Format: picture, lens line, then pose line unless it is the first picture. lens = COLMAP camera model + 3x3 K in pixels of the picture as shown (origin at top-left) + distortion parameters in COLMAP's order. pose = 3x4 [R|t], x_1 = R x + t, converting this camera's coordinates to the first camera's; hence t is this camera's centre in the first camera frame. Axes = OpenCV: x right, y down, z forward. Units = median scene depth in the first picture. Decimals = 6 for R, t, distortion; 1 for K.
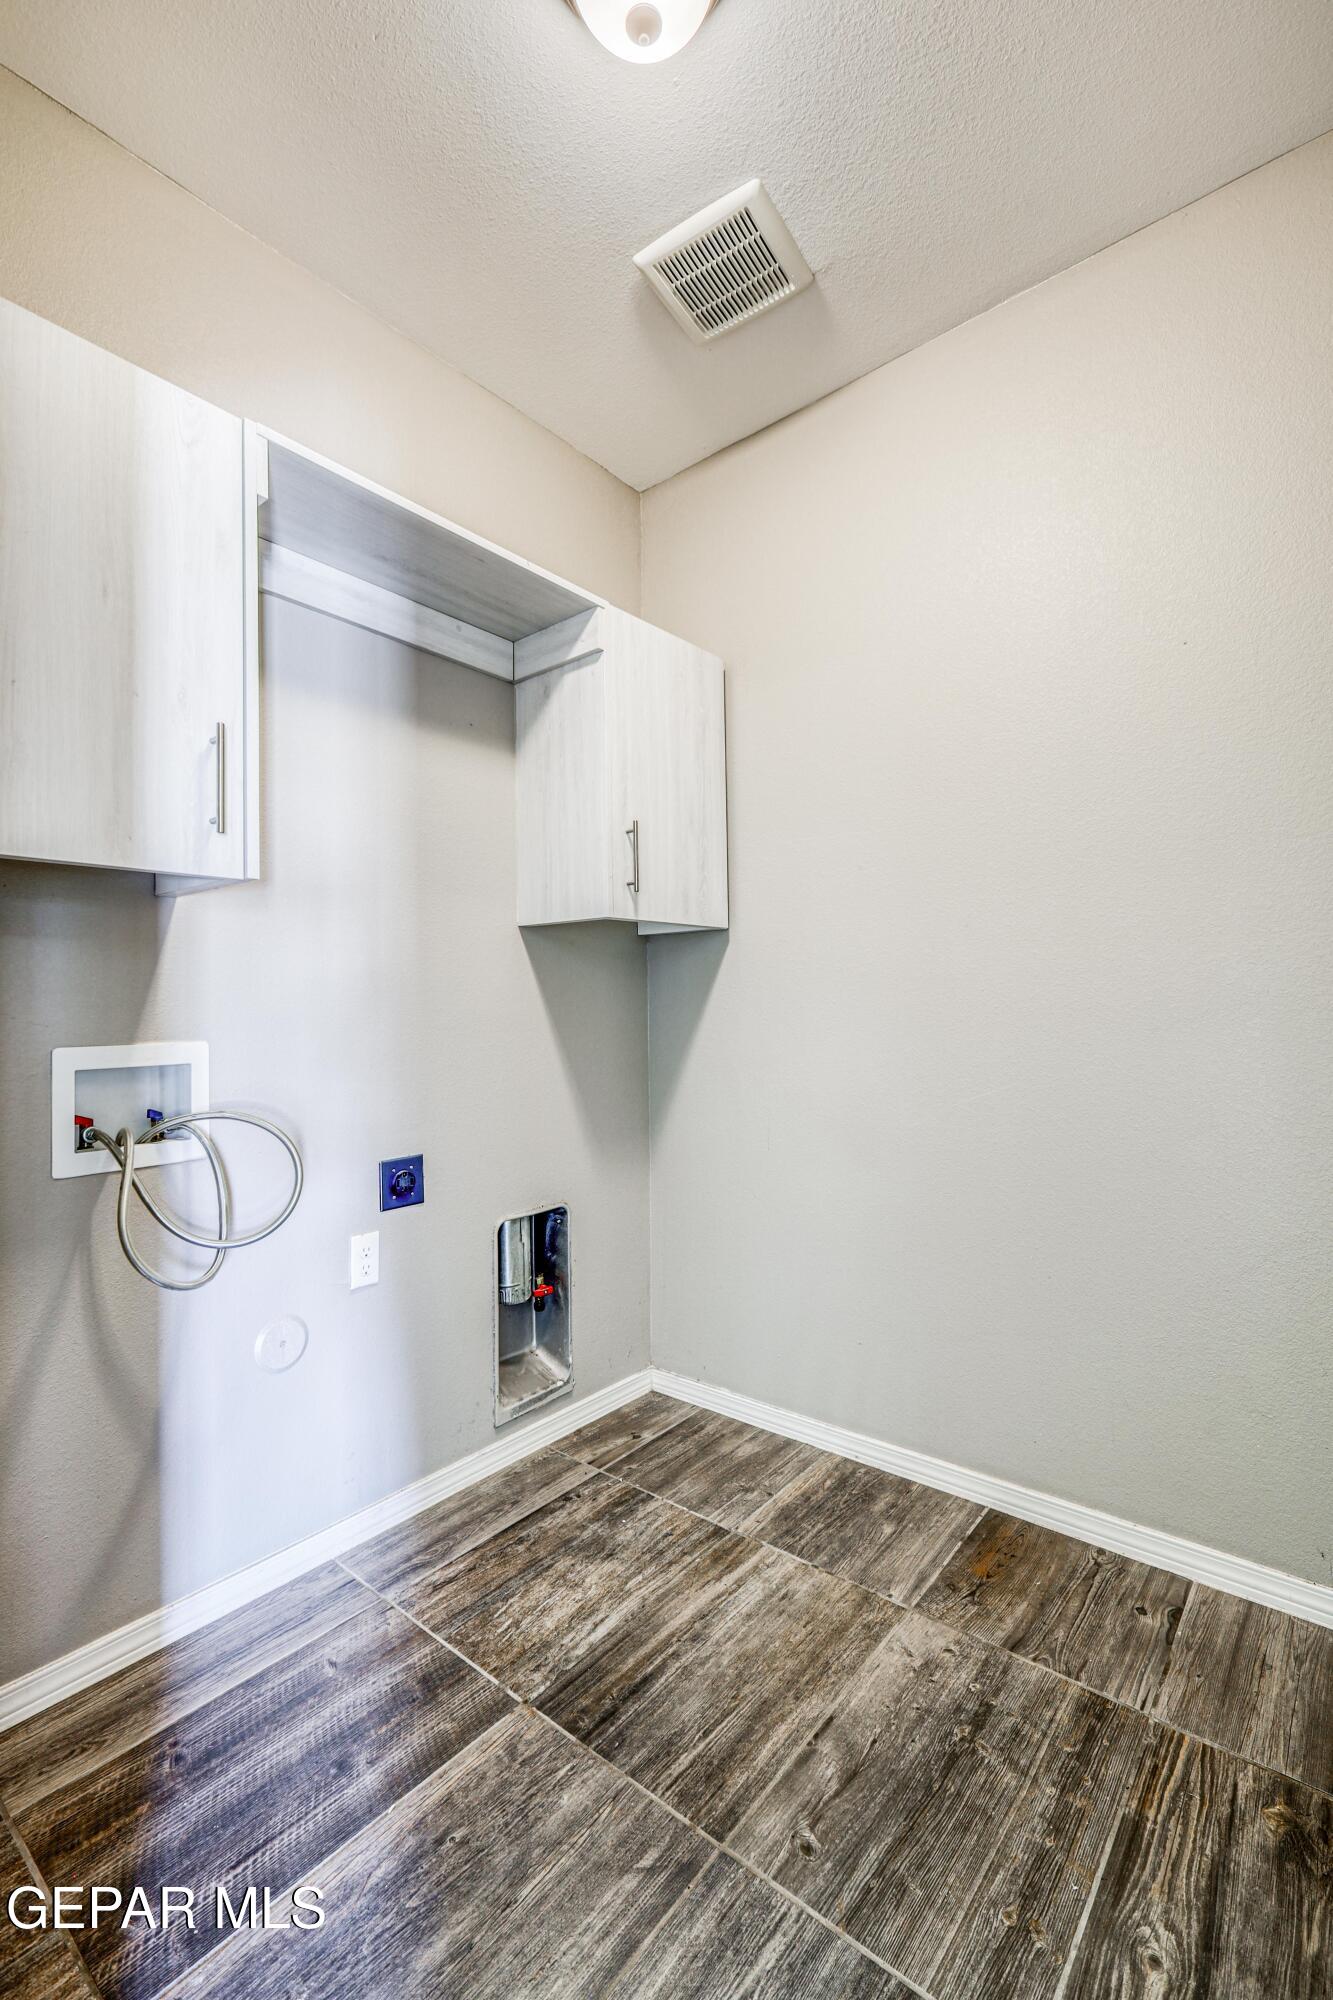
lens RADIAL K [[881.8, 0, 667.1], [0, 881.8, 1002.5], [0, 0, 1]] dist [-0.001278, 0.001780]
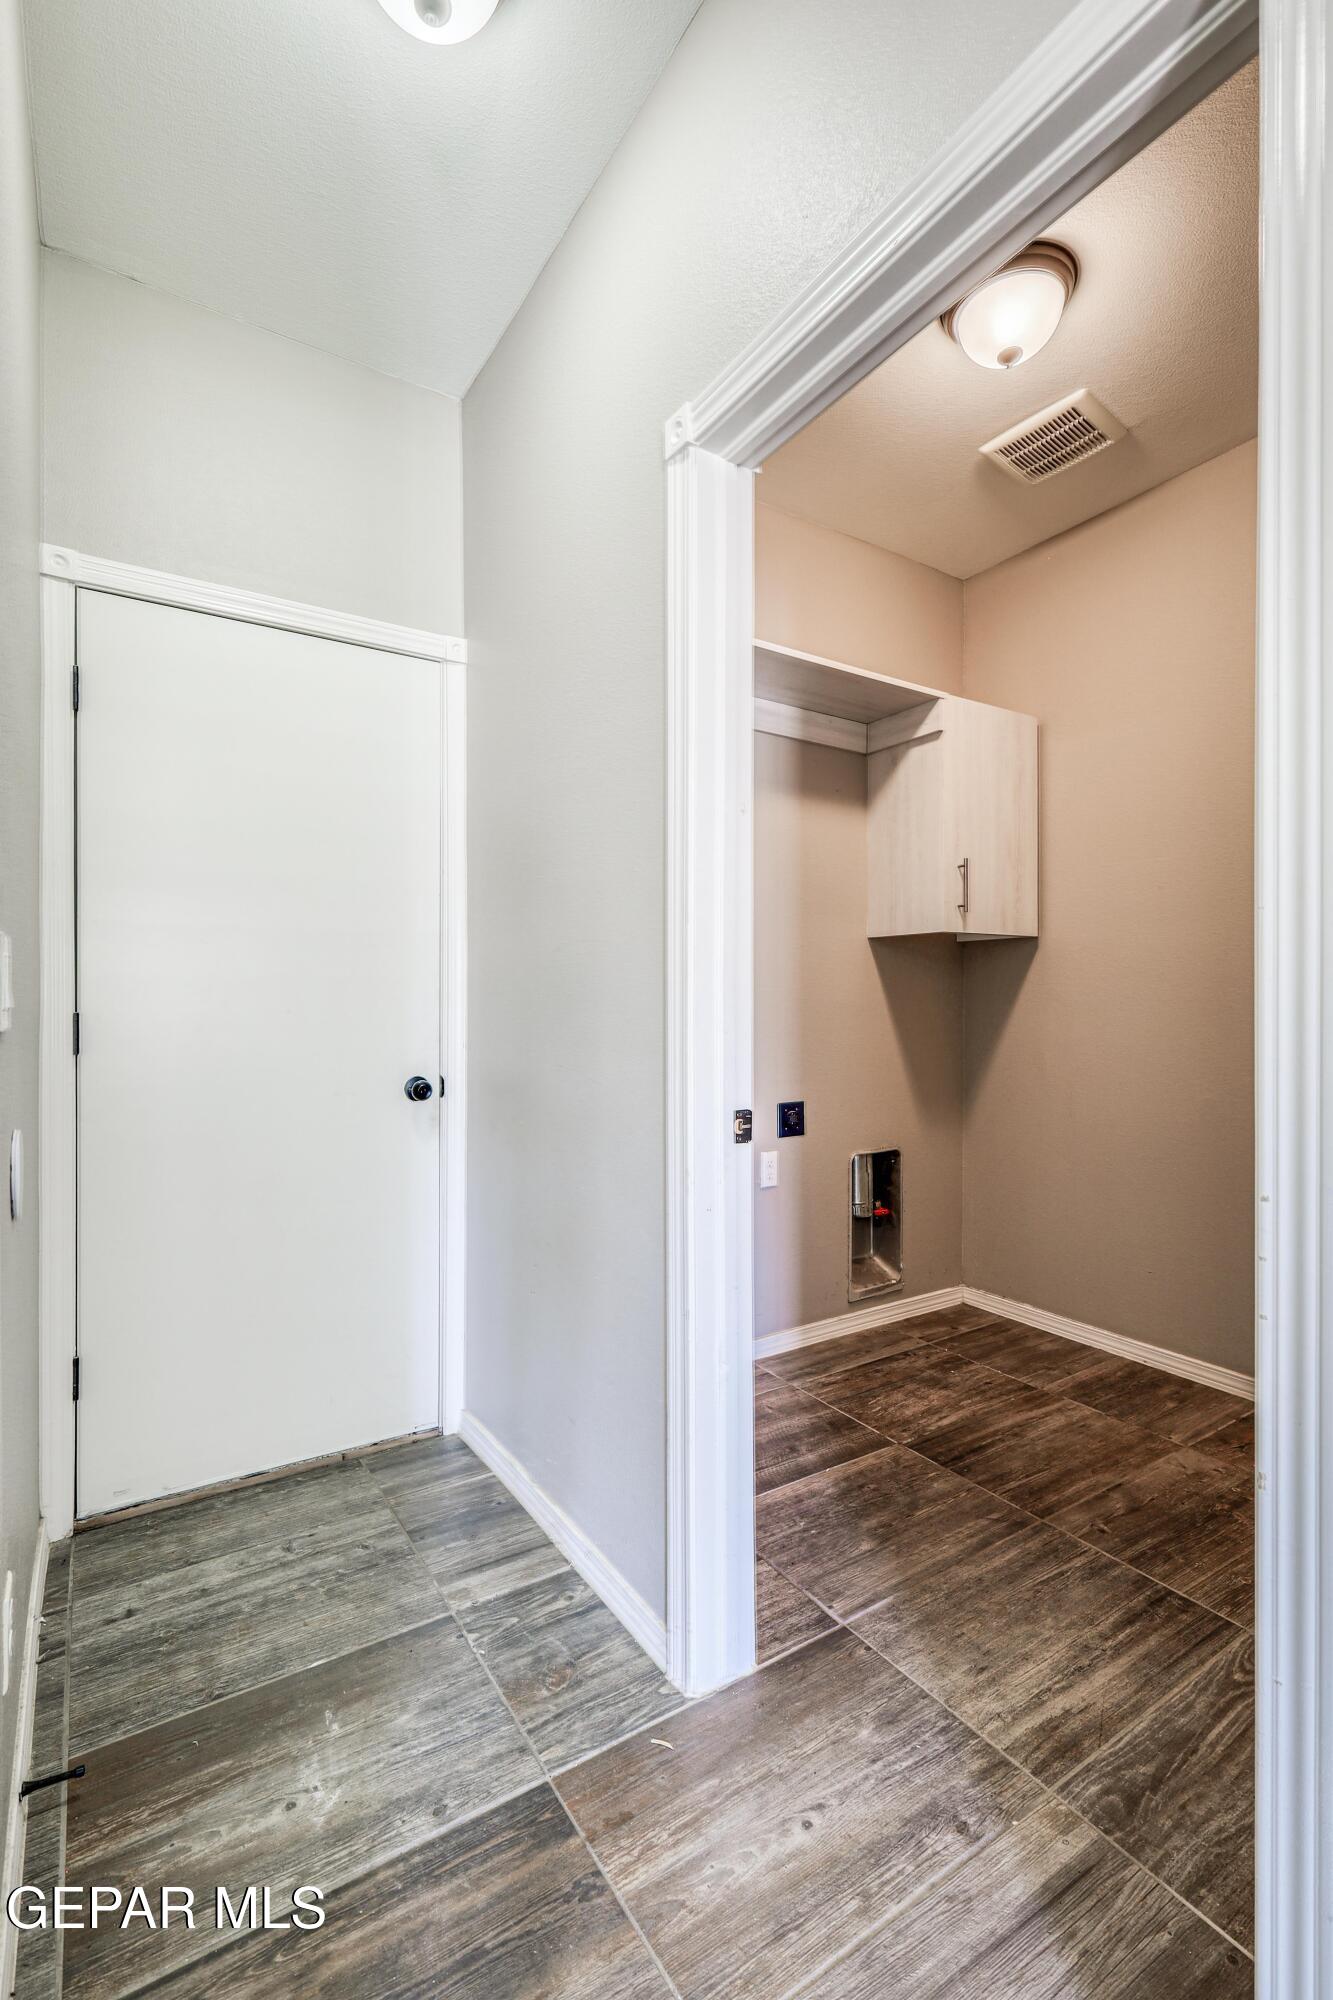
lens RADIAL K [[881.8, 0, 633.9], [0, 881.8, 1014.5], [0, 0, 1]] dist [-0.001278, 0.001780]
pose [[0.947037, 0.017248, -0.320660, -0.086833], [-0.010052, 0.999659, 0.024085, 0.000803], [0.320966, -0.019586, 0.946888, -0.447517]]
